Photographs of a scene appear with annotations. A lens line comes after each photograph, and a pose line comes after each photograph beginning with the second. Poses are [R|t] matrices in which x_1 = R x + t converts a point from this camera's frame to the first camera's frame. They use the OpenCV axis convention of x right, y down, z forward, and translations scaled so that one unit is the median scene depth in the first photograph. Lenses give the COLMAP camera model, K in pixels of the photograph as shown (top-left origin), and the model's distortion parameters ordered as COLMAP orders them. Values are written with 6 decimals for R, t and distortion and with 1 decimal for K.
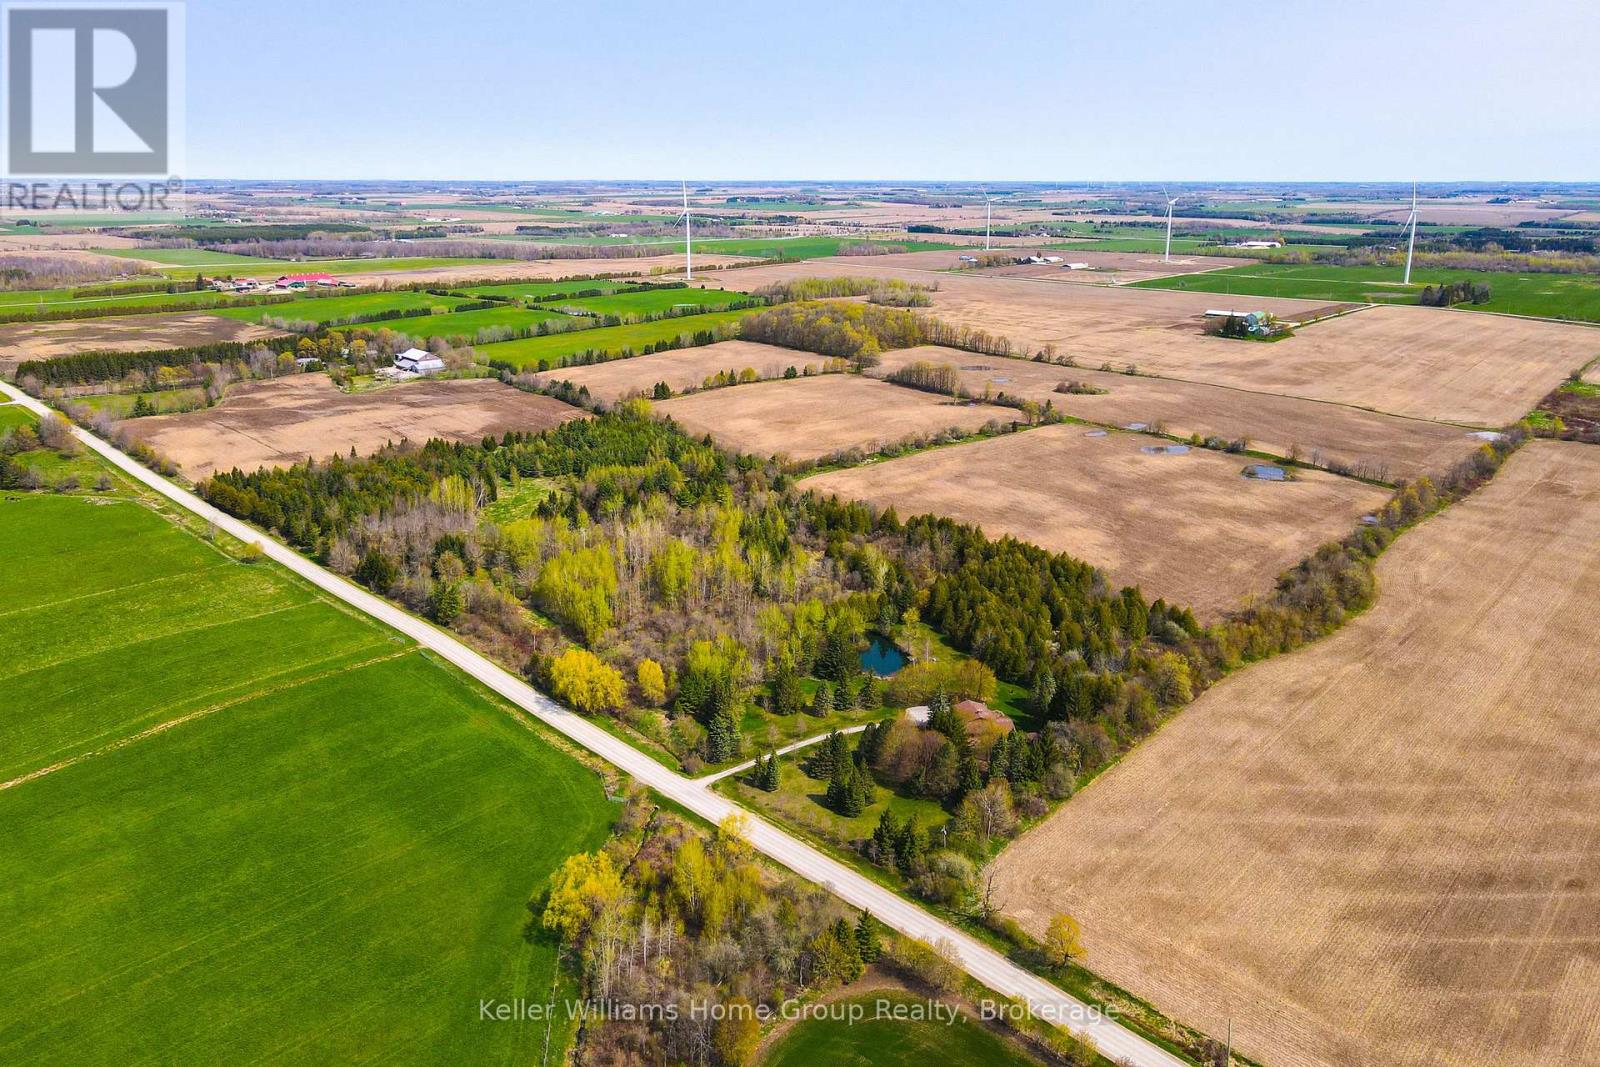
lens RADIAL K [[1158.1, 0, 777.2], [0, 1158.1, 497.0], [0, 0, 1]] dist [0.008520, 0.016024]
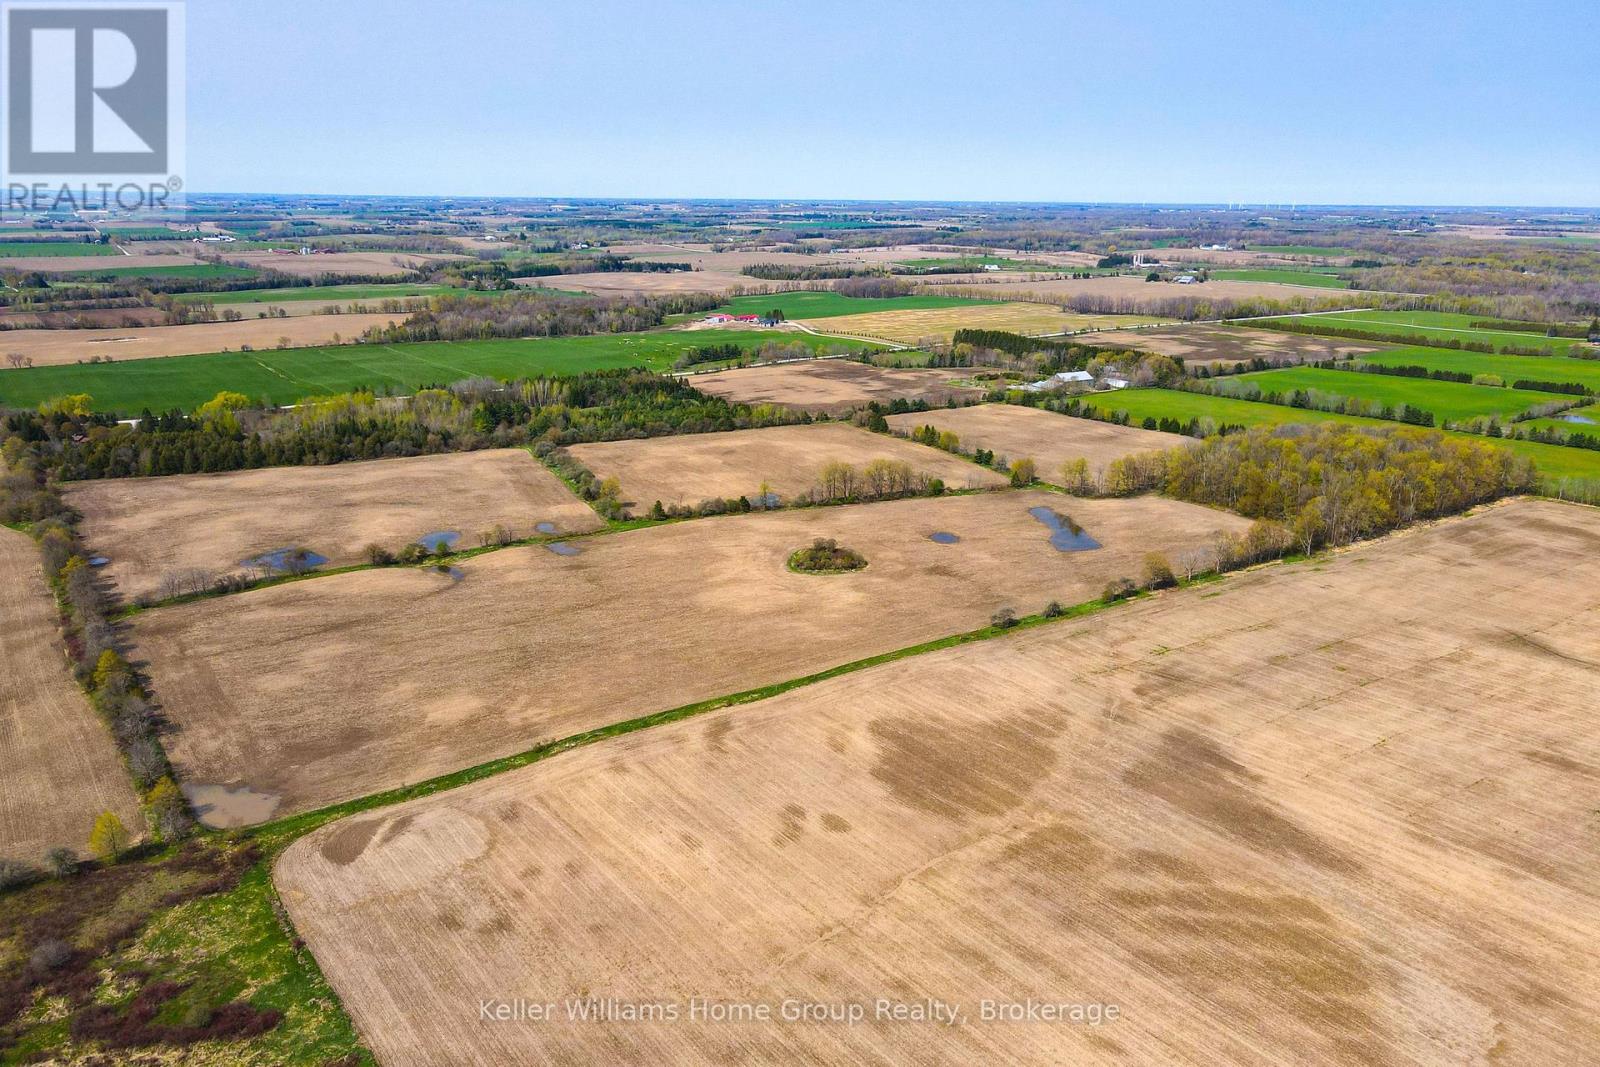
lens RADIAL K [[1164.9, 0, 791.8], [0, 1164.9, 548.3], [0, 0, 1]] dist [0.013178, 0.013029]
pose [[-0.195320, 0.284900, -0.938446, 0.773121], [-0.274631, 0.902706, 0.331209, -0.274212], [0.941503, 0.322419, -0.098074, 0.988210]]
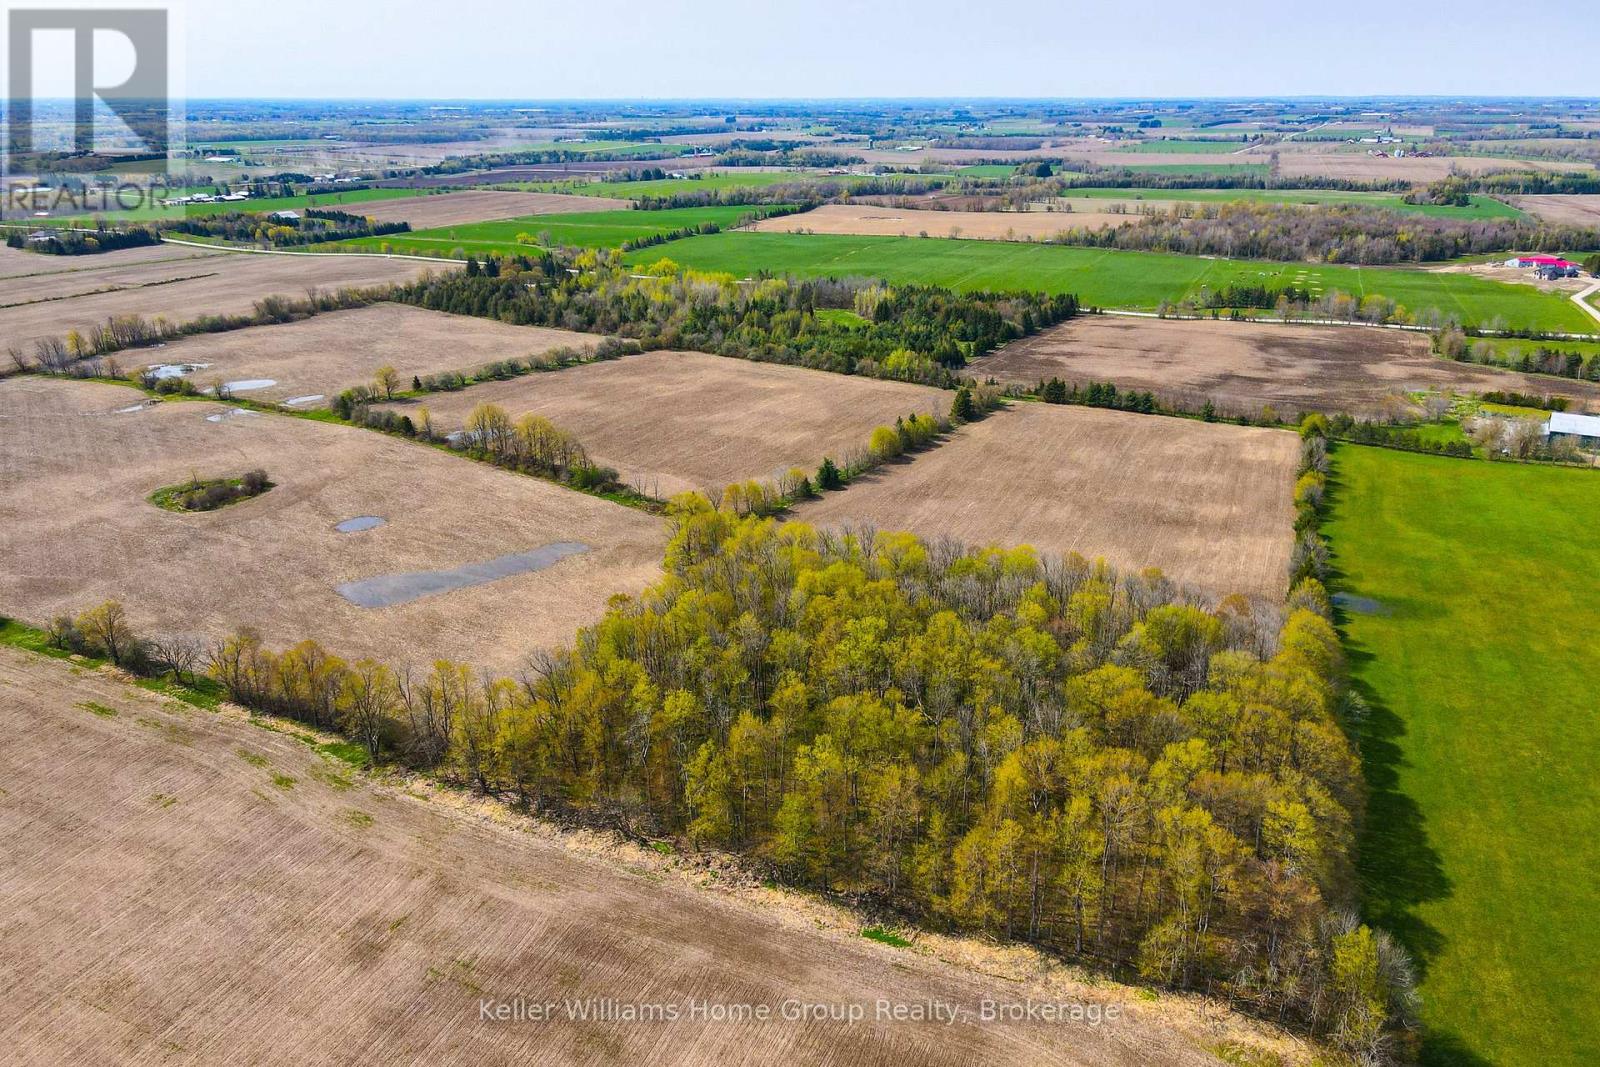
lens RADIAL K [[1146.8, 0, 789.7], [0, 1146.8, 532.0], [0, 0, 1]] dist [0.013969, 0.018217]
pose [[-0.940988, 0.120161, -0.316391, 0.175580], [-0.092848, 0.807327, 0.582754, -0.358450], [0.325456, 0.577740, -0.748528, 1.367619]]
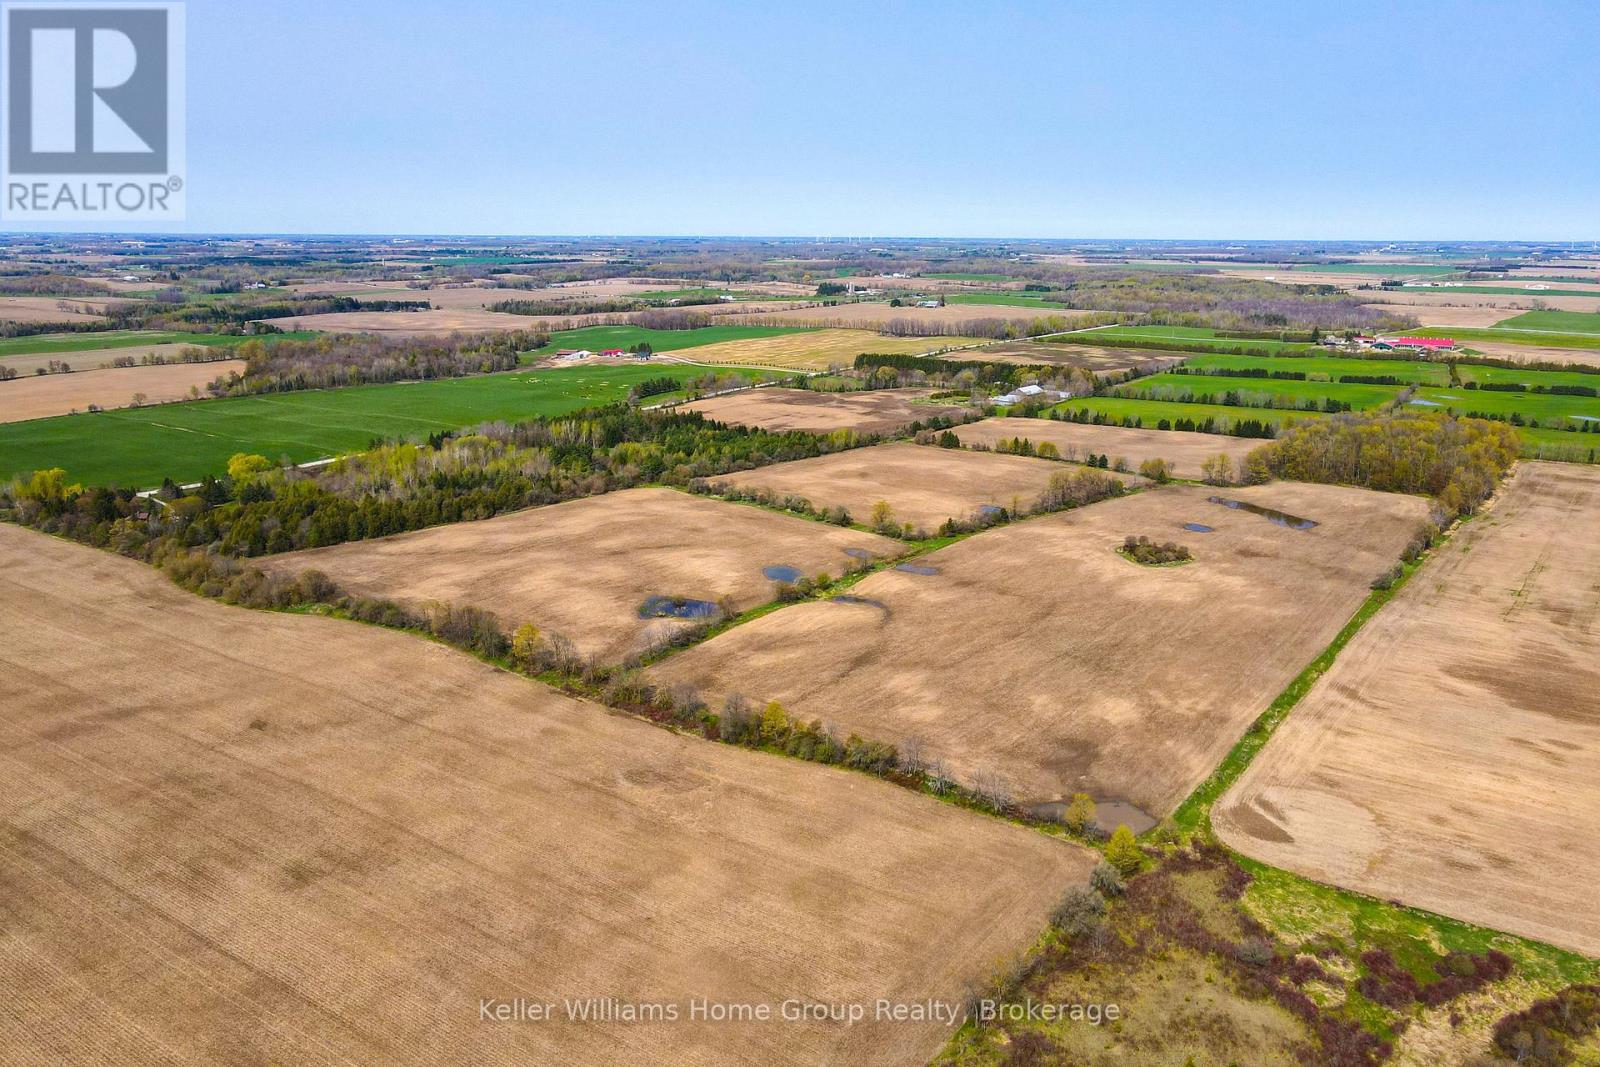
lens RADIAL K [[1158.1, 0, 795.3], [0, 1158.1, 514.8], [0, 0, 1]] dist [0.008520, 0.016024]
pose [[0.146104, 0.237453, -0.960349, 0.809027], [-0.272903, 0.942771, 0.191588, -0.174512], [0.950883, 0.234090, 0.202544, 0.636642]]
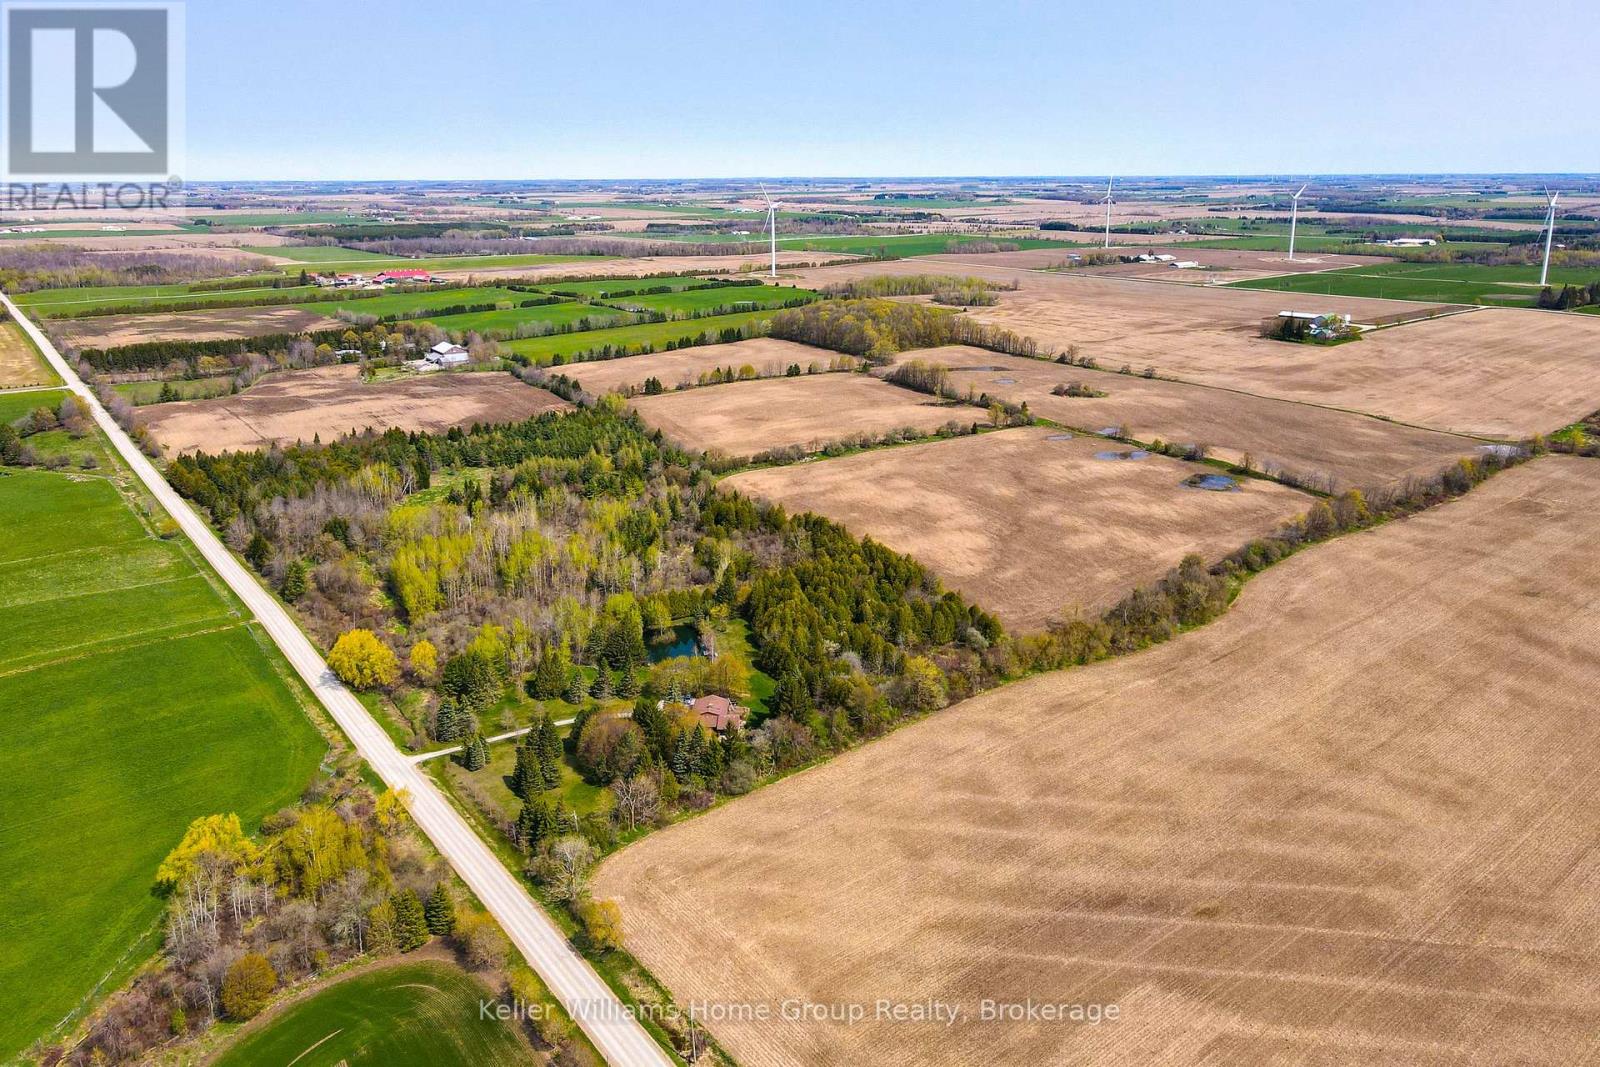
lens RADIAL K [[1158.1, 0, 790.3], [0, 1158.1, 531.1], [0, 0, 1]] dist [0.008520, 0.016024]
pose [[0.991193, 0.032601, -0.128347, 0.143738], [-0.028793, 0.999091, 0.031421, -0.000262], [0.129255, -0.027449, 0.991231, 0.005765]]
